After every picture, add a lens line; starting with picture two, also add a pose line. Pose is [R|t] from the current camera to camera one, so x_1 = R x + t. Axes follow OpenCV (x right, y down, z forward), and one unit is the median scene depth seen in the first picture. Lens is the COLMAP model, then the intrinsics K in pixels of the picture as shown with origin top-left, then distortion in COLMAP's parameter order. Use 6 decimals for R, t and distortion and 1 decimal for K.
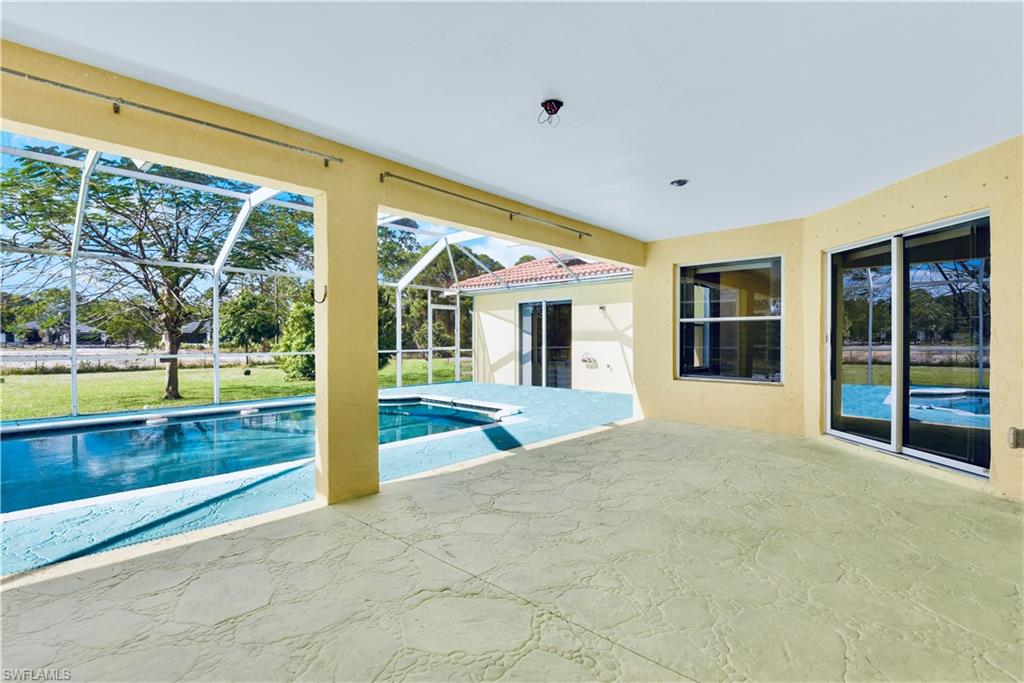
lens RADIAL K [[467.6, 0, 517.1], [0, 467.6, 345.6], [0, 0, 1]] dist [-0.000057, -0.002330]
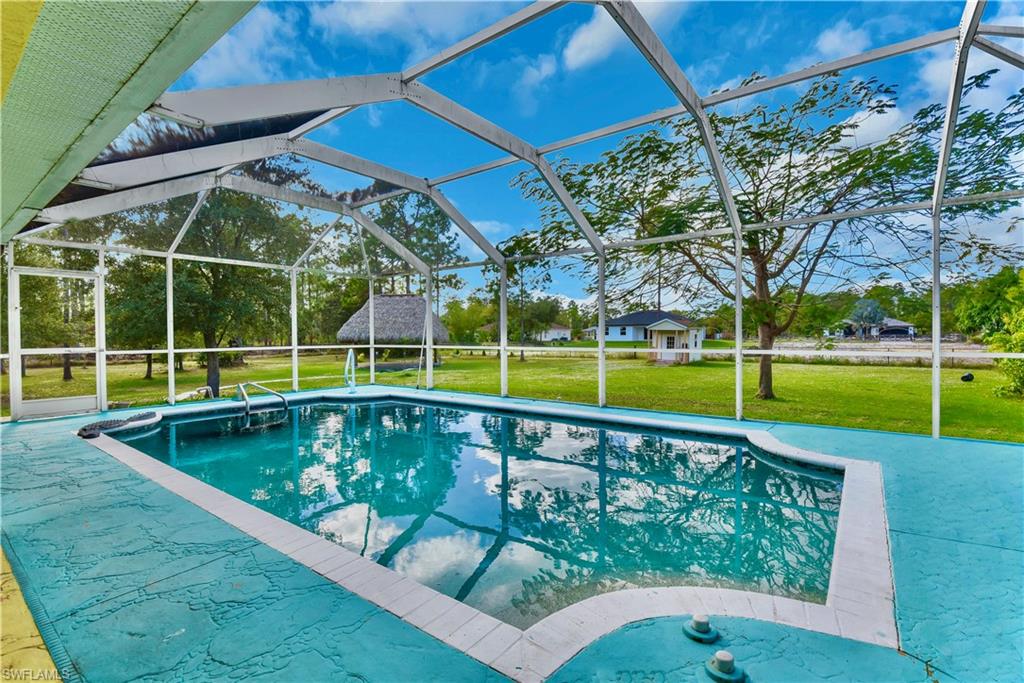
lens RADIAL K [[467.6, 0, 513.8], [0, 467.6, 336.3], [0, 0, 1]] dist [-0.000057, -0.002330]
pose [[0.111438, 0.005052, -0.993758, 0.517955], [-0.011156, 0.999930, 0.003832, -0.016216], [0.993709, 0.010659, 0.111487, 1.792854]]
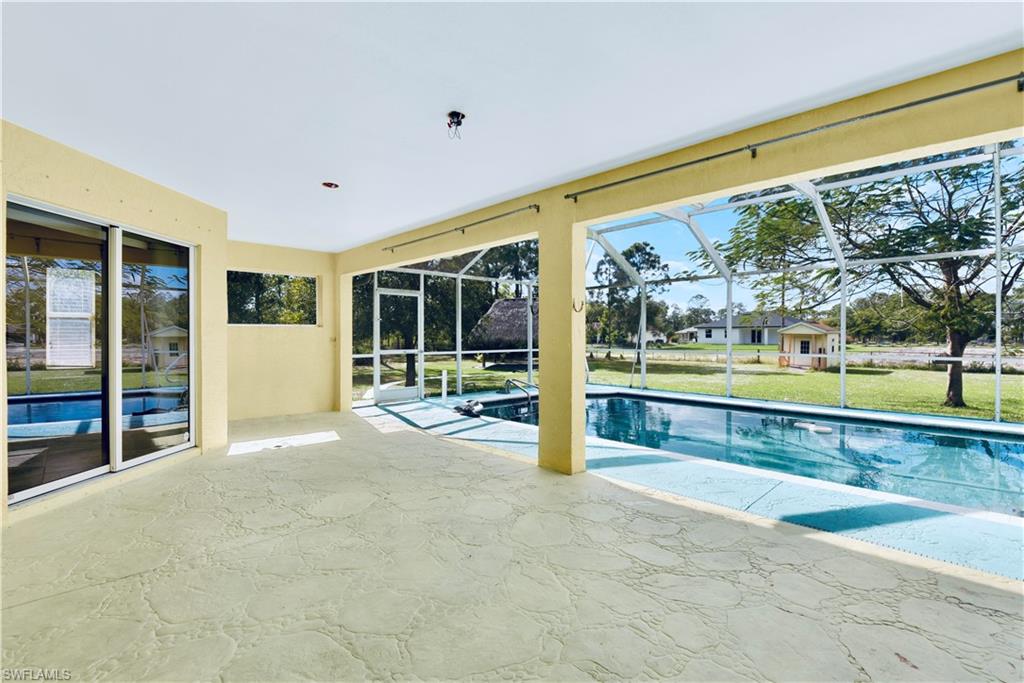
lens RADIAL K [[467.6, 0, 514.3], [0, 467.6, 333.4], [0, 0, 1]] dist [-0.000057, -0.002330]
pose [[-0.058293, -0.004088, -0.998291, 0.875080], [-0.017270, 0.999846, -0.003086, -0.030292], [0.998150, 0.017060, -0.058354, 0.935104]]
